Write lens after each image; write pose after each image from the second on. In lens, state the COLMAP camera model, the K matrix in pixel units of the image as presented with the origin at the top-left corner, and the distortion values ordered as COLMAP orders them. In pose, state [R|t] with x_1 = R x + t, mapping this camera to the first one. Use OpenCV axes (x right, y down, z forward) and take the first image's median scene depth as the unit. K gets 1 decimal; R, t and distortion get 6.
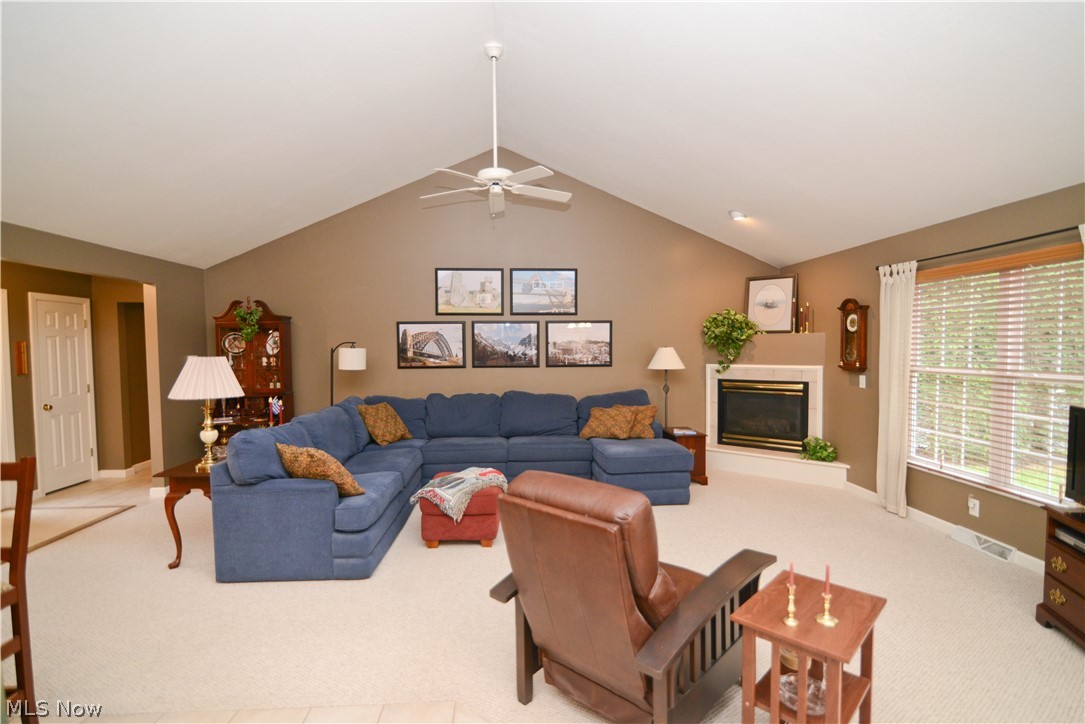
lens RADIAL K [[516.5, 0, 541.7], [0, 516.5, 366.0], [0, 0, 1]] dist [-0.019432, 0.000634]
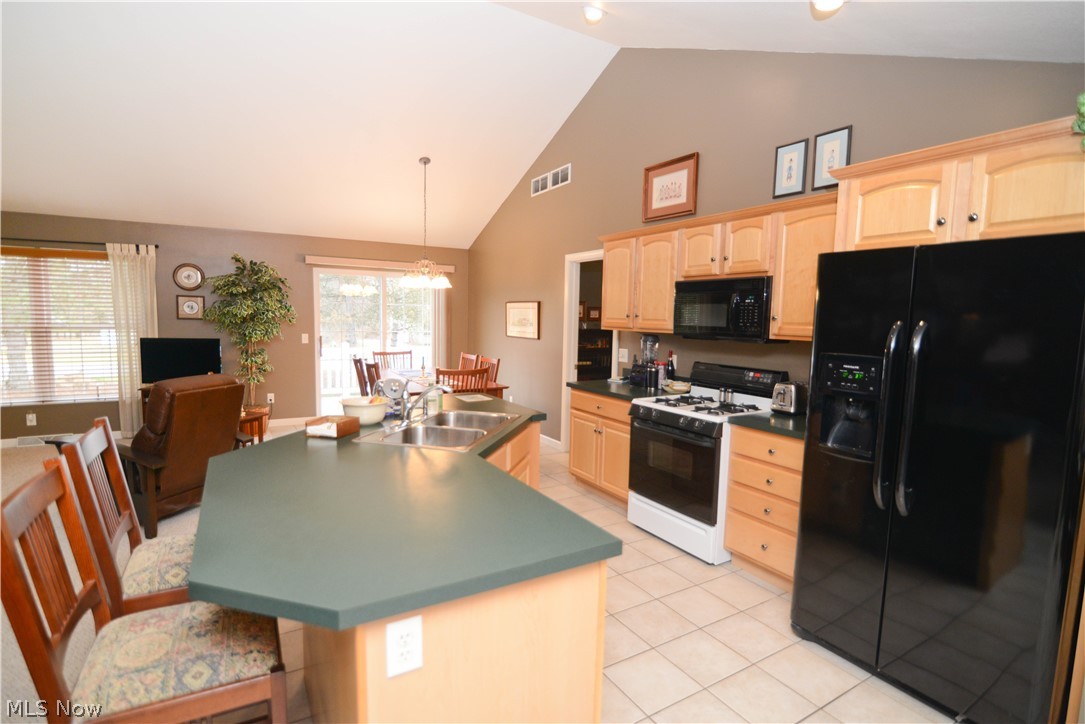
lens RADIAL K [[522.9, 0, 541.8], [0, 522.9, 366.2], [0, 0, 1]] dist [-0.020302, 0.000610]
pose [[-0.460750, -0.083454, 0.883598, -0.675605], [0.022994, 0.994113, 0.105882, 0.004060], [-0.887232, 0.069103, -0.456119, 0.228583]]
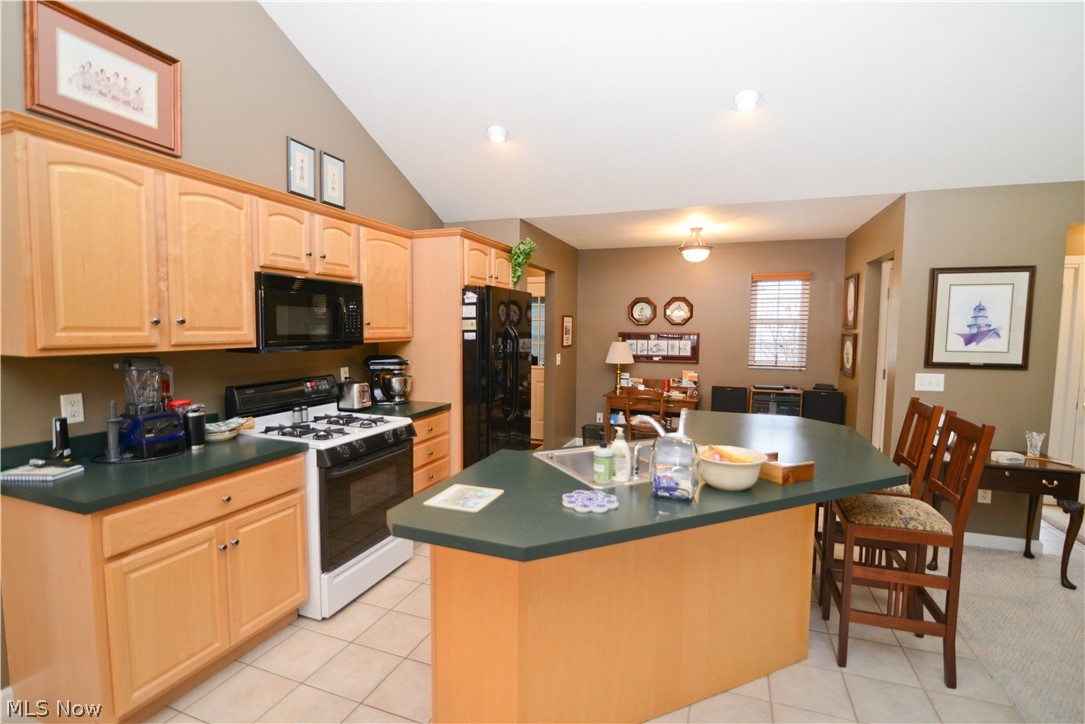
lens RADIAL K [[512.8, 0, 532.4], [0, 512.8, 365.7], [0, 0, 1]] dist [-0.020056, 0.001092]
pose [[-0.411247, 0.078492, -0.908138, 0.099627], [-0.042202, 0.993578, 0.104987, -0.003656], [0.910547, 0.081501, -0.405293, 0.175133]]
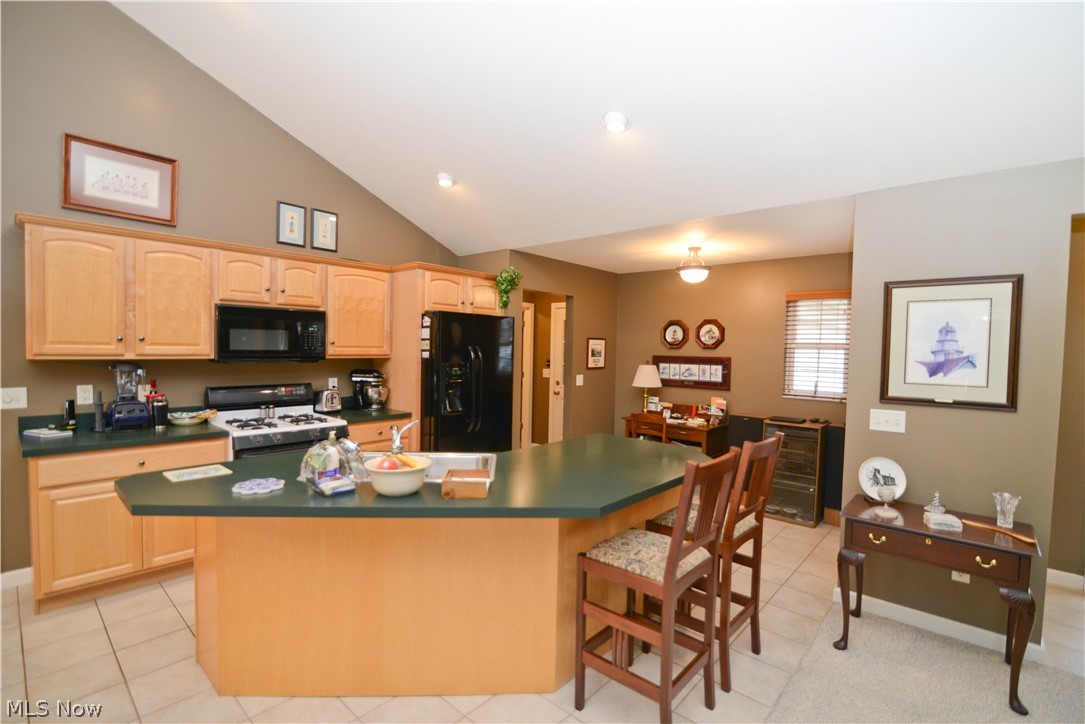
lens RADIAL K [[496.5, 0, 542.5], [0, 496.5, 366.0], [0, 0, 1]] dist [-0.019999, 0.001005]
pose [[-0.710241, 0.024405, -0.703535, -0.062877], [-0.042930, 0.996037, 0.077891, -0.015959], [0.702648, 0.085524, -0.706379, 0.450925]]
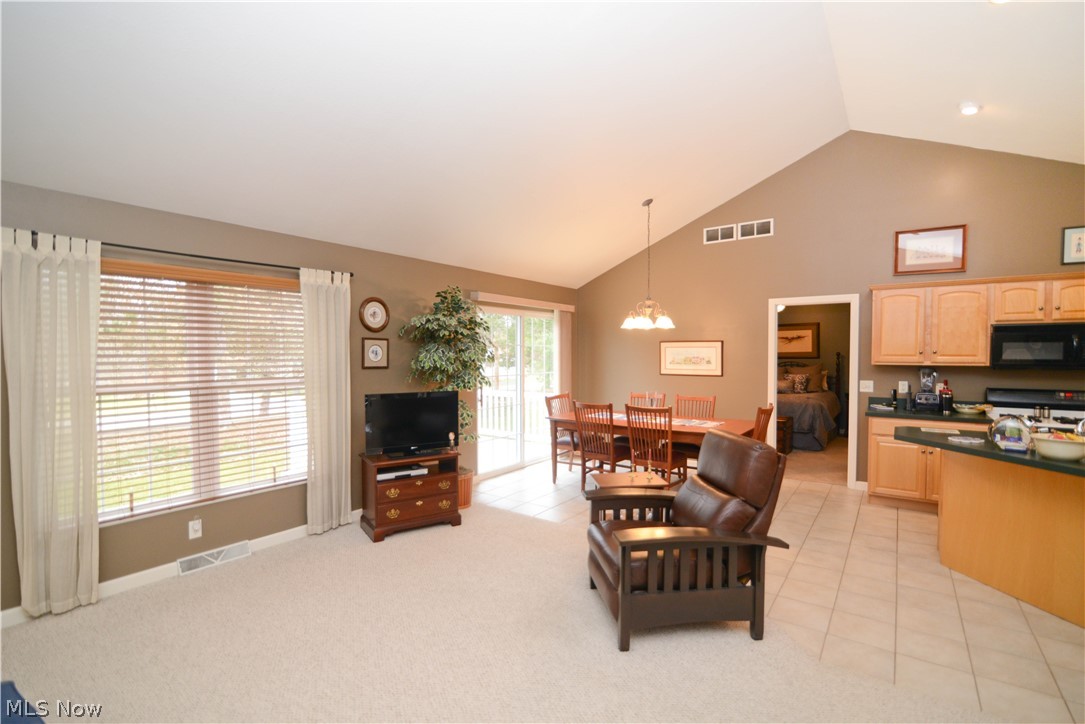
lens RADIAL K [[496.5, 0, 542.5], [0, 496.5, 366.0], [0, 0, 1]] dist [-0.019999, 0.001005]
pose [[-0.773650, -0.003670, 0.633602, -0.136683], [0.037914, 0.997923, 0.052075, -0.028653], [-0.632478, 0.064310, -0.771904, 0.791033]]
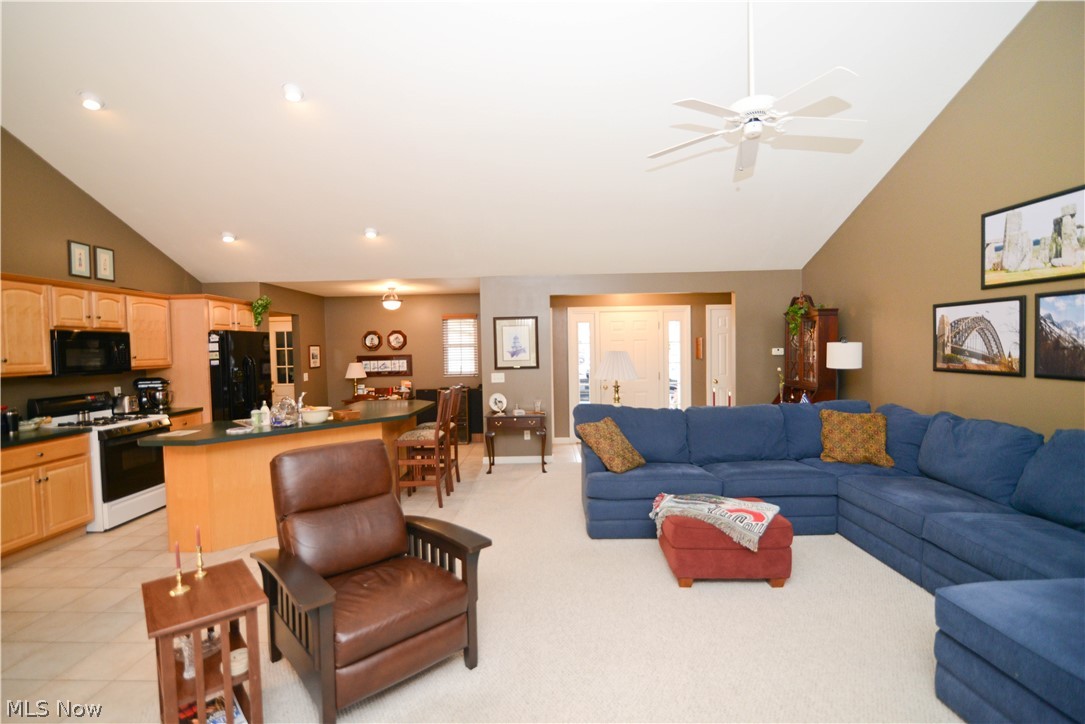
lens RADIAL K [[496.5, 0, 542.5], [0, 496.5, 366.0], [0, 0, 1]] dist [-0.019999, 0.001005]
pose [[-0.068105, 0.051883, -0.996328, 0.439669], [-0.021315, 0.998343, 0.053444, -0.027018], [0.997450, 0.024876, -0.066886, 0.523010]]
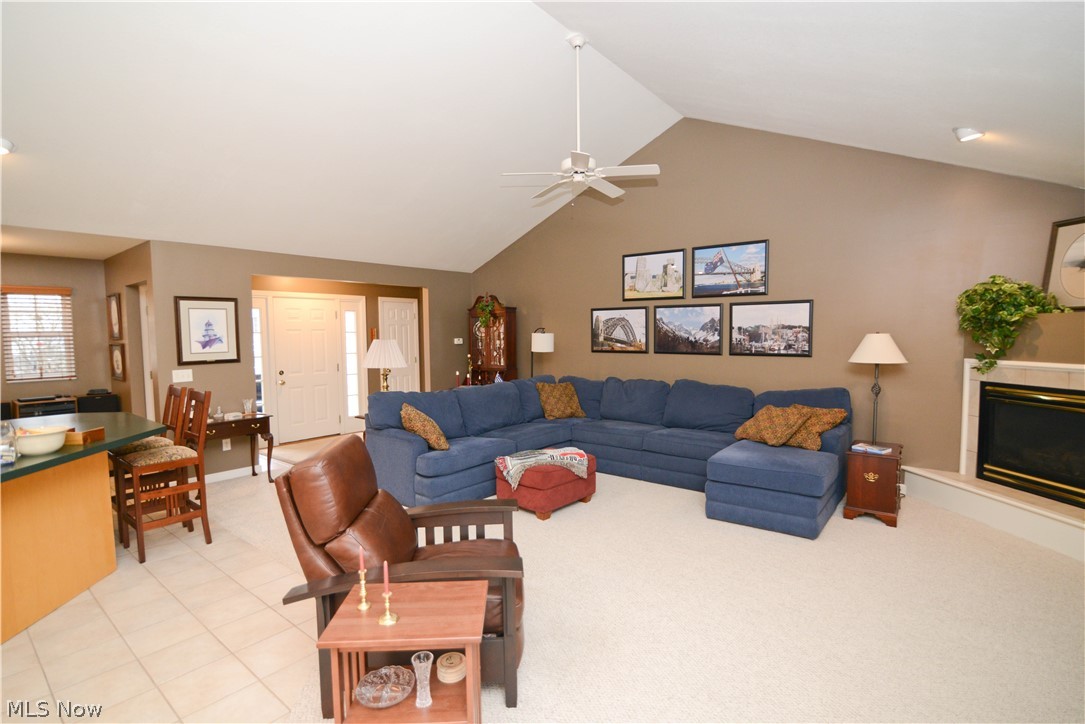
lens RADIAL K [[516.5, 0, 541.7], [0, 516.5, 366.0], [0, 0, 1]] dist [-0.019432, 0.000634]
pose [[0.737743, 0.045753, -0.673529, 0.384136], [-0.024883, 0.998866, 0.040598, -0.007614], [0.674623, -0.013192, 0.738045, 0.134360]]
